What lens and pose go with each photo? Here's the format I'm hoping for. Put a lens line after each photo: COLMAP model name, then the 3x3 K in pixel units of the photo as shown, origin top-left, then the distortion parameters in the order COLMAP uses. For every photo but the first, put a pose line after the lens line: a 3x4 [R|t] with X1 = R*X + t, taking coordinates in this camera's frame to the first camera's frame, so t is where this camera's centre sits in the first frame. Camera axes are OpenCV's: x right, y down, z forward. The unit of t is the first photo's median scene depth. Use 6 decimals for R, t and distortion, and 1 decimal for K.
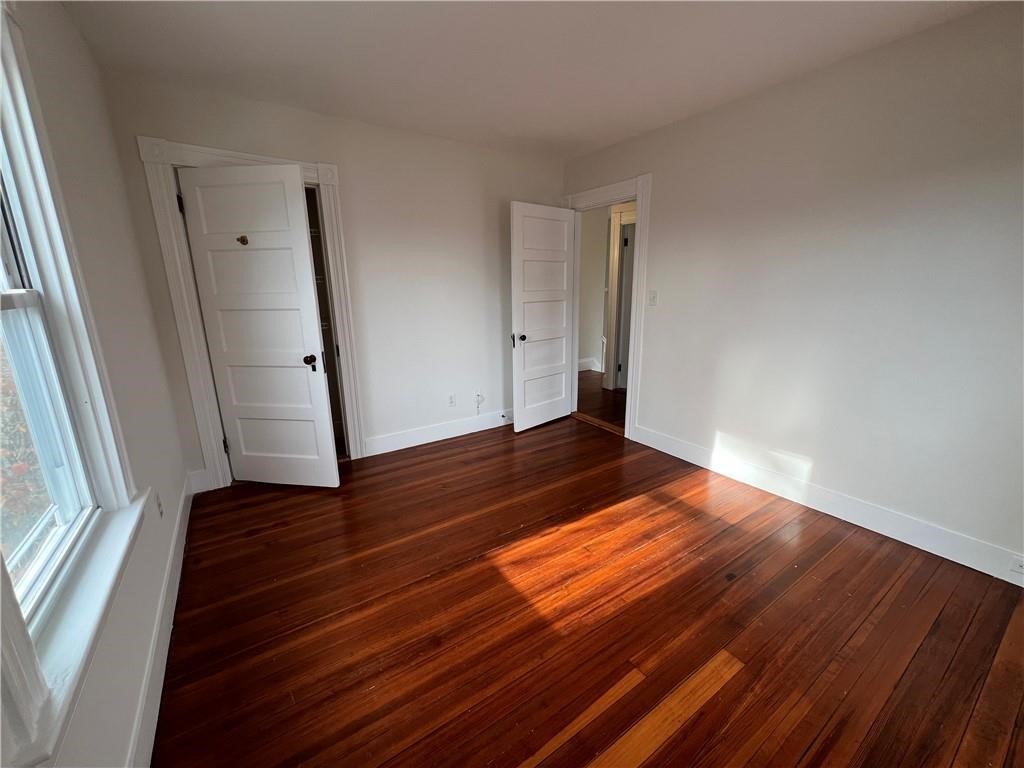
lens RADIAL K [[411.1, 0, 512.0], [0, 411.1, 384.0], [0, 0, 1]] dist [-0.002520, -0.000236]
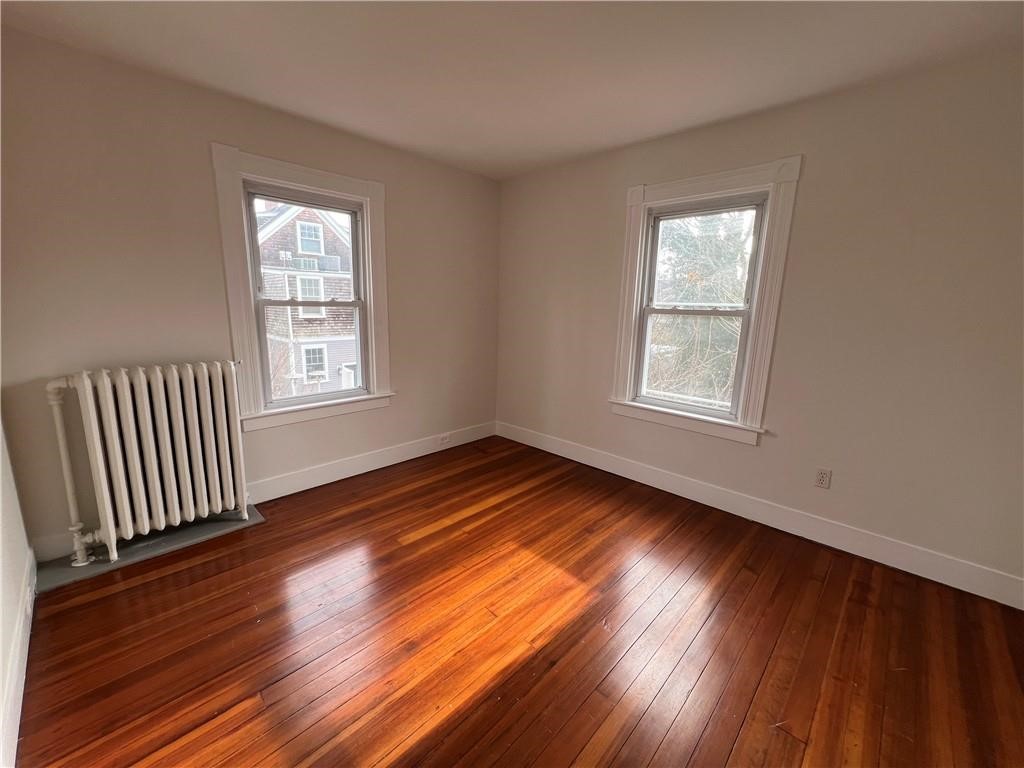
lens RADIAL K [[411.1, 0, 512.0], [0, 411.1, 384.0], [0, 0, 1]] dist [-0.002520, -0.000236]
pose [[-0.977409, 0.025132, -0.209857, 0.361919], [-0.064964, 0.909116, 0.411446, -0.443781], [0.201125, 0.415784, -0.886946, 1.813919]]
